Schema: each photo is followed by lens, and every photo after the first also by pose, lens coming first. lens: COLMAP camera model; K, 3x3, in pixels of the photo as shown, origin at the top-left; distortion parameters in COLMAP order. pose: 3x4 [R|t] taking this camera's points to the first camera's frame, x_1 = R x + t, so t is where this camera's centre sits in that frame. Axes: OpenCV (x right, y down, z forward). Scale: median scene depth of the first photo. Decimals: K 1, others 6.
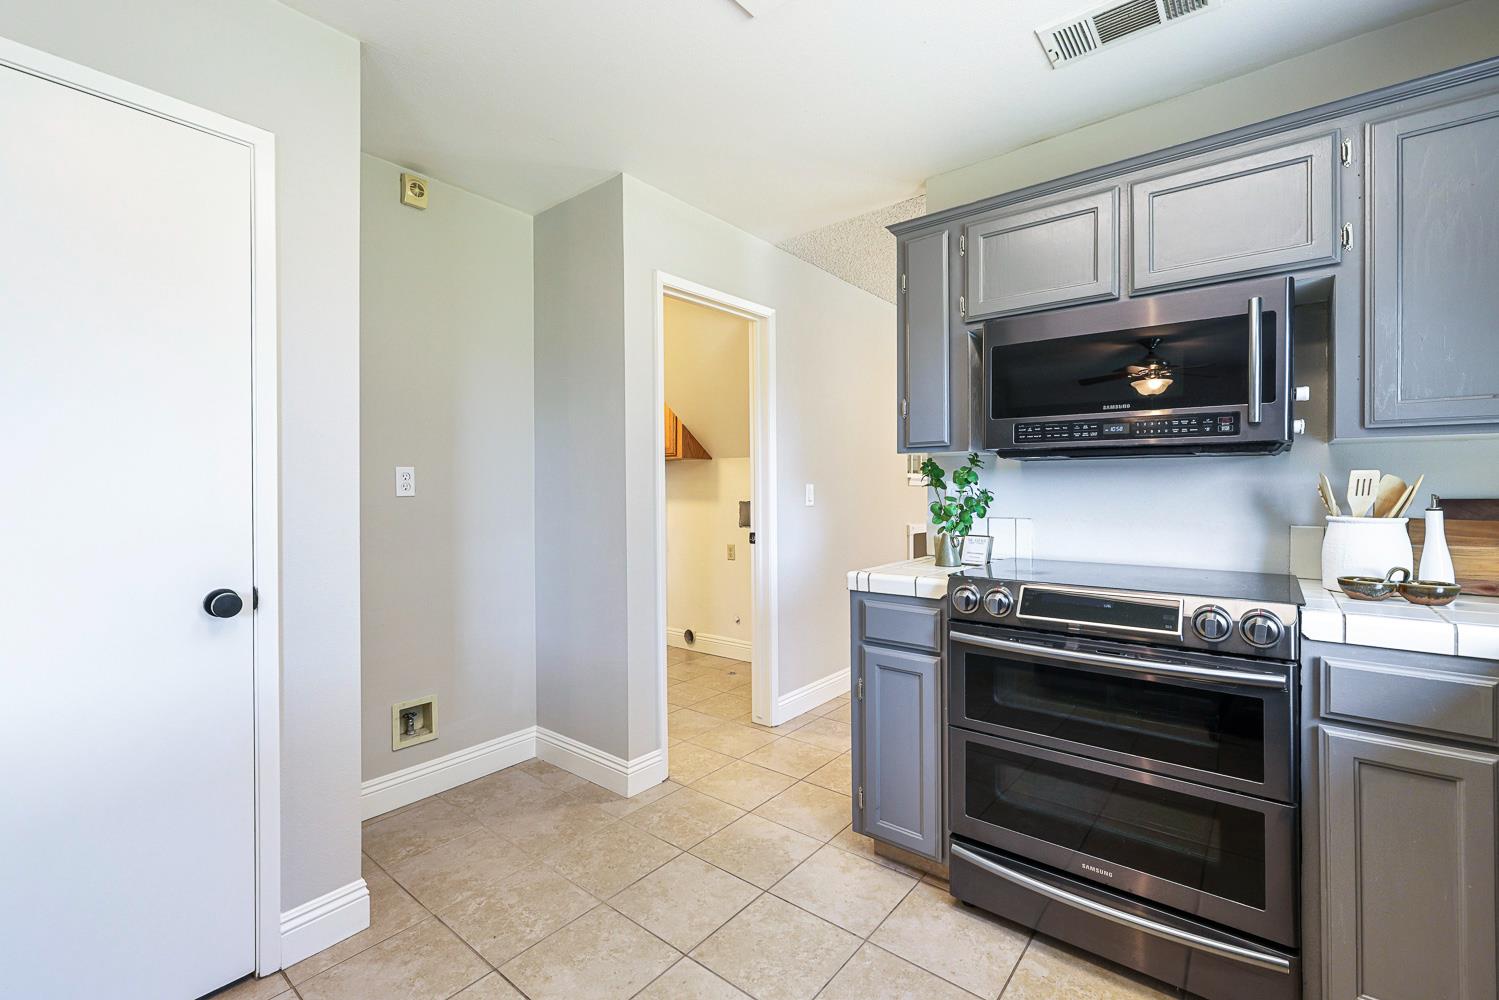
lens RADIAL K [[643.6, 0, 749.9], [0, 643.6, 484.8], [0, 0, 1]] dist [-0.001082, -0.000068]
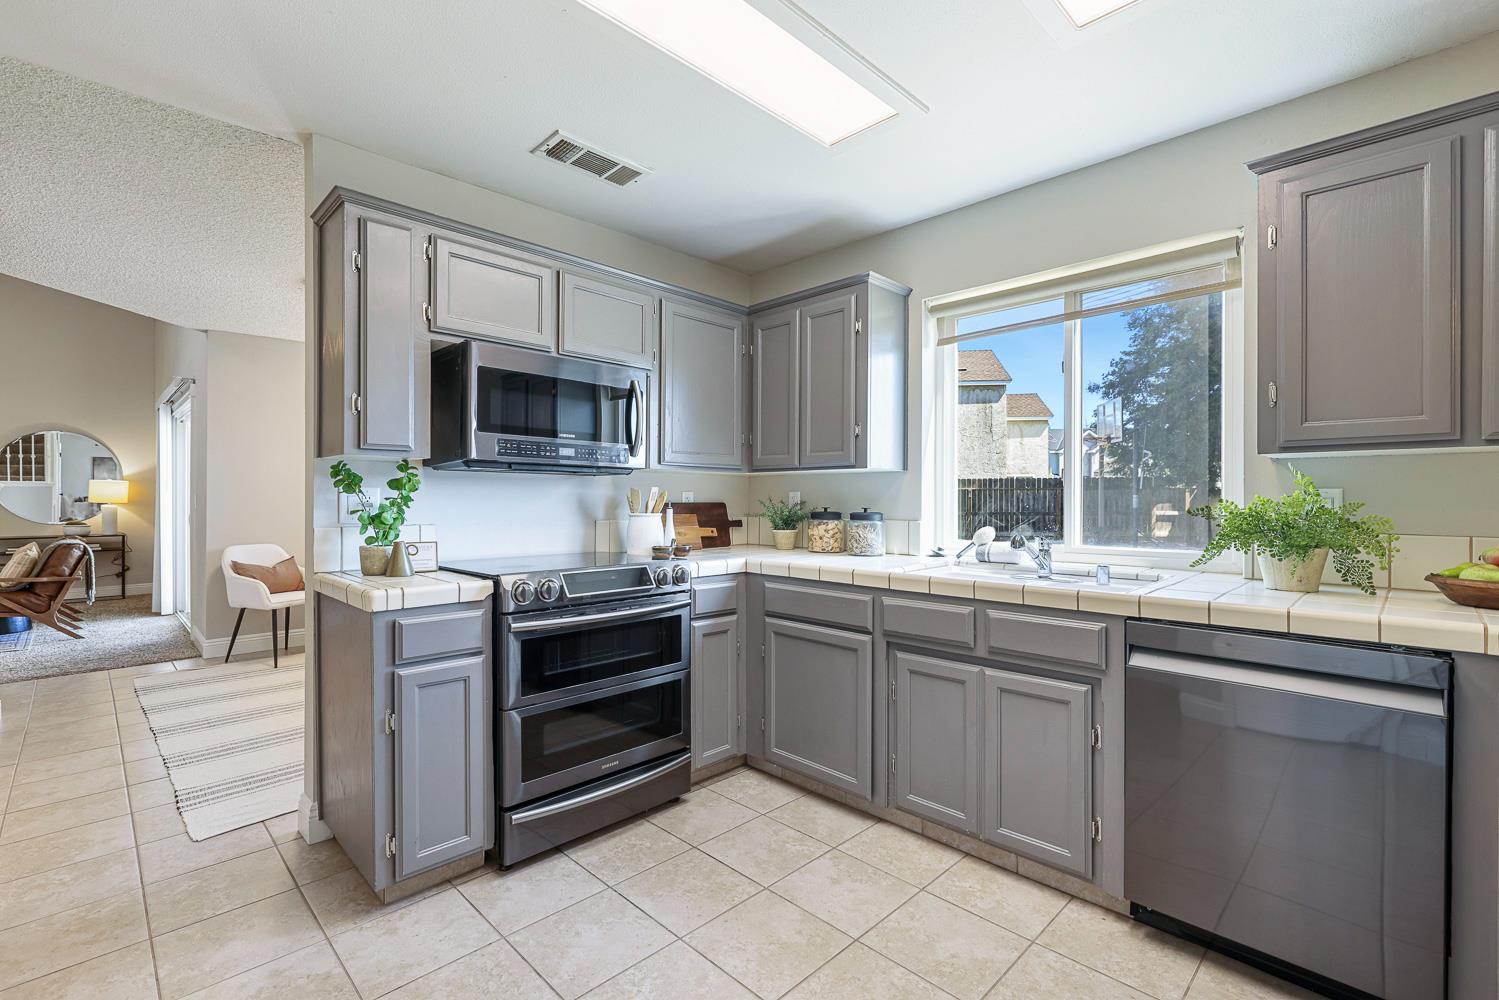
lens RADIAL K [[668.7, 0, 749.5], [0, 668.7, 500.0], [0, 0, 1]] dist [0.011321, -0.000184]
pose [[0.103755, 0.003111, 0.994598, -0.758231], [-0.008952, 0.999958, -0.002194, 0.012842], [-0.994563, -0.008676, 0.103778, 0.457657]]
